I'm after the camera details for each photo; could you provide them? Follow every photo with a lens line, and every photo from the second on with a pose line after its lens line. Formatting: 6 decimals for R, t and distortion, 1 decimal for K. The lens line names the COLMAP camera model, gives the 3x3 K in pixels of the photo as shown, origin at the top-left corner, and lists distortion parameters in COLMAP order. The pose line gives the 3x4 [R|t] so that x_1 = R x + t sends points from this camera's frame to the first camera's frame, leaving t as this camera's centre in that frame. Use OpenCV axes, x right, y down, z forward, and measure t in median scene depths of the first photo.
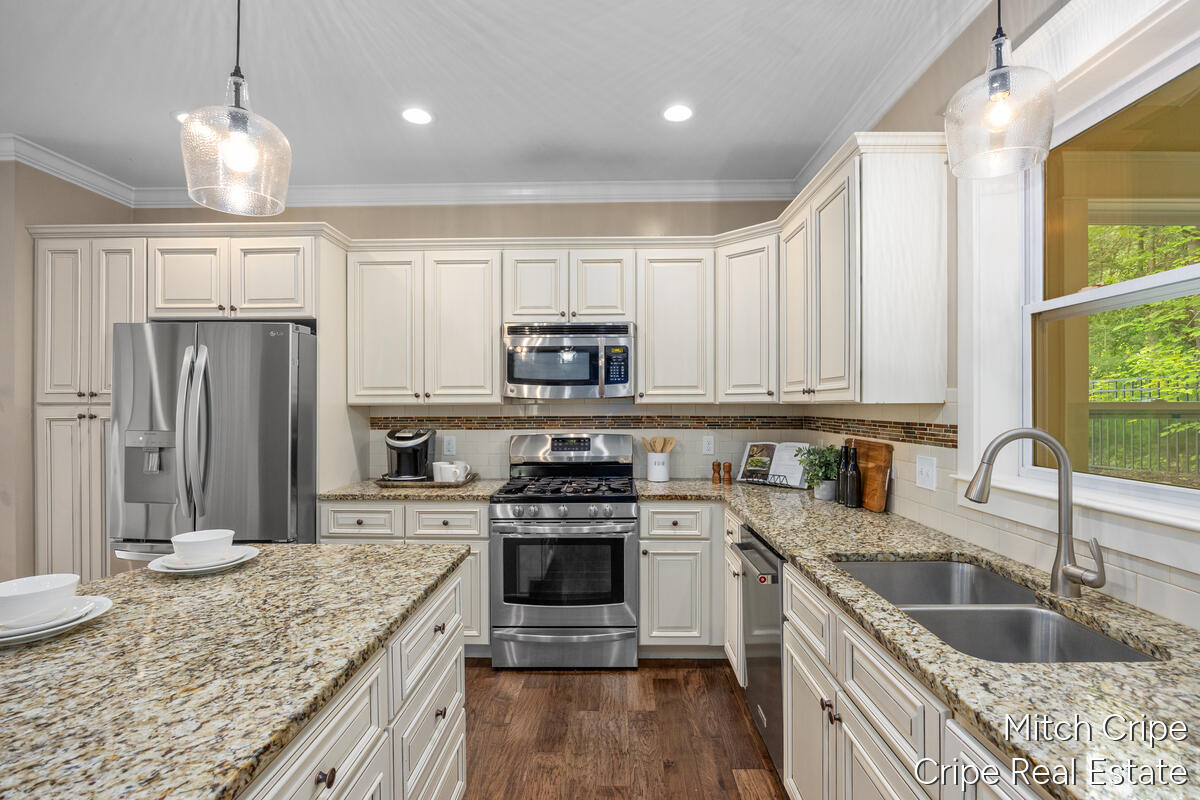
lens RADIAL K [[560.6, 0, 602.3], [0, 560.6, 407.1], [0, 0, 1]] dist [-0.019887, 0.001100]
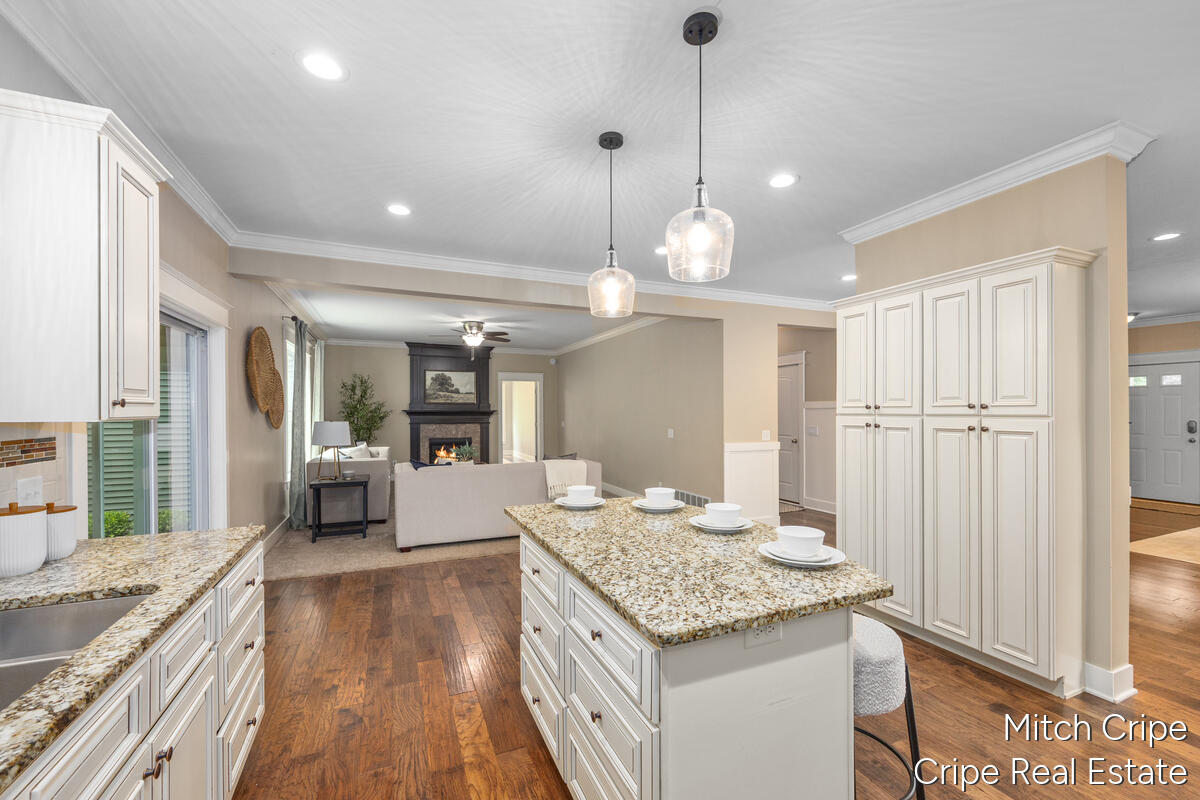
lens RADIAL K [[490.0, 0, 600.0], [0, 490.0, 400.0], [0, 0, 1]] dist [-0.002414, -0.000083]
pose [[-0.909181, -0.007270, -0.416338, 0.043721], [0.001668, 0.999776, -0.021100, -0.010700], [0.416398, -0.019878, -0.908965, 0.962182]]
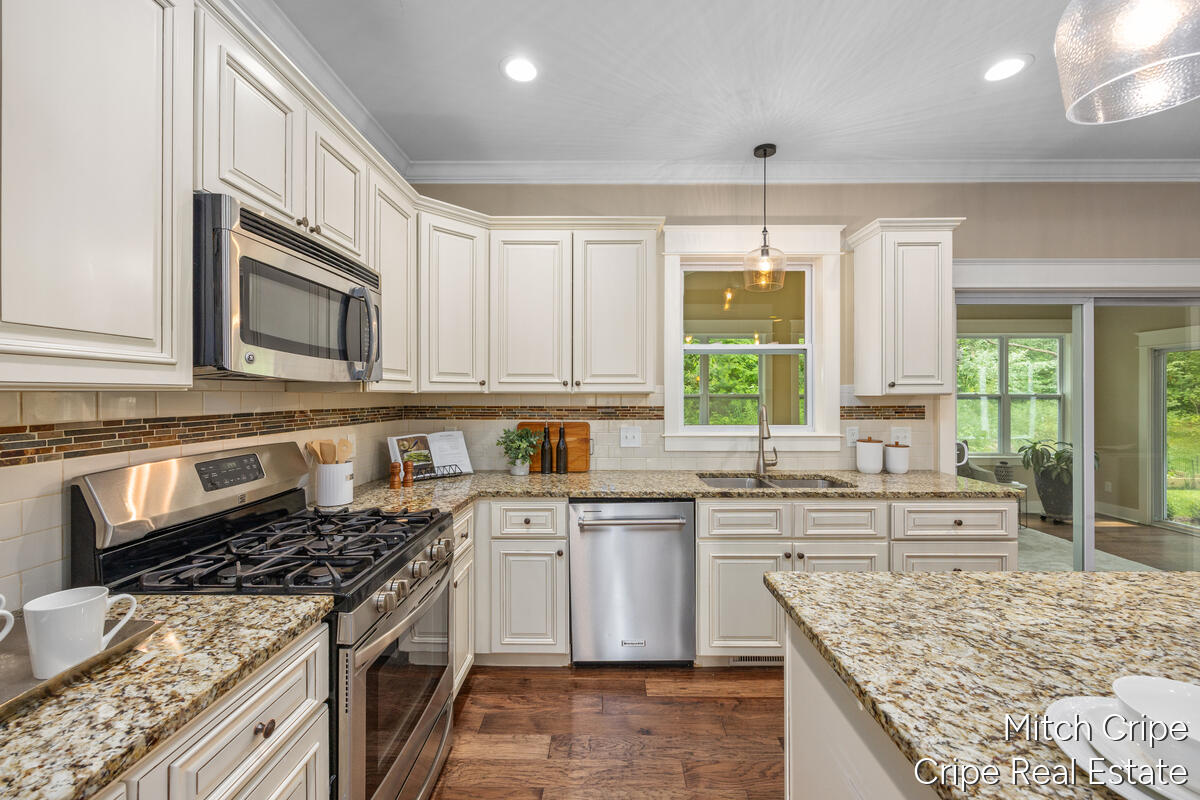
lens RADIAL K [[479.0, 0, 607.2], [0, 479.0, 395.4], [0, 0, 1]] dist [-0.004233, 0.000324]
pose [[-0.010340, 0.001983, 0.999945, -0.580147], [0.003284, 0.999993, -0.001950, 0.000512], [-0.999941, 0.003264, -0.010346, 0.787232]]
